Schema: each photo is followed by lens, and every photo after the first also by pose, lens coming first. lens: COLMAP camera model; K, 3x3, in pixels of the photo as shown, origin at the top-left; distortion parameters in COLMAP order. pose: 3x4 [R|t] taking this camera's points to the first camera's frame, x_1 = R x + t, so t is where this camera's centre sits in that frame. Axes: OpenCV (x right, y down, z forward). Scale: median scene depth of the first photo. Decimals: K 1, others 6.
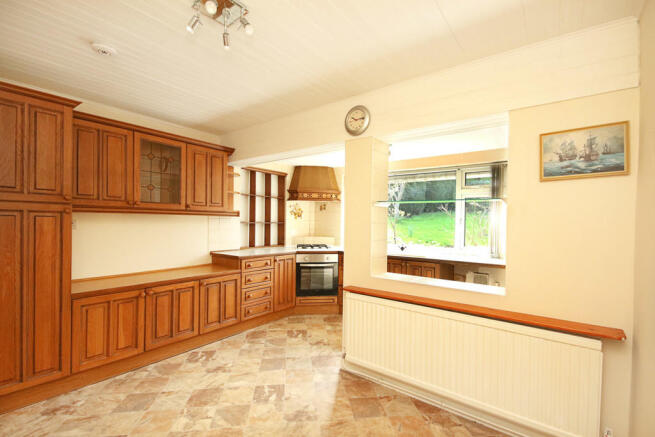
lens RADIAL K [[298.4, 0, 326.9], [0, 298.4, 222.5], [0, 0, 1]] dist [-0.002033, -0.000269]
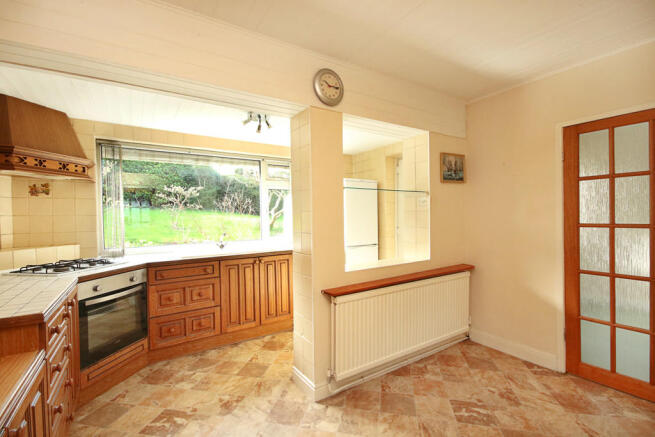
lens RADIAL K [[298.4, 0, 329.2], [0, 298.4, 216.4], [0, 0, 1]] dist [-0.002033, -0.000269]
pose [[0.320813, -0.023481, 0.946852, -0.450625], [0.026802, 0.999517, 0.015706, 0.001193], [-0.946763, 0.020339, 0.321287, 0.486993]]
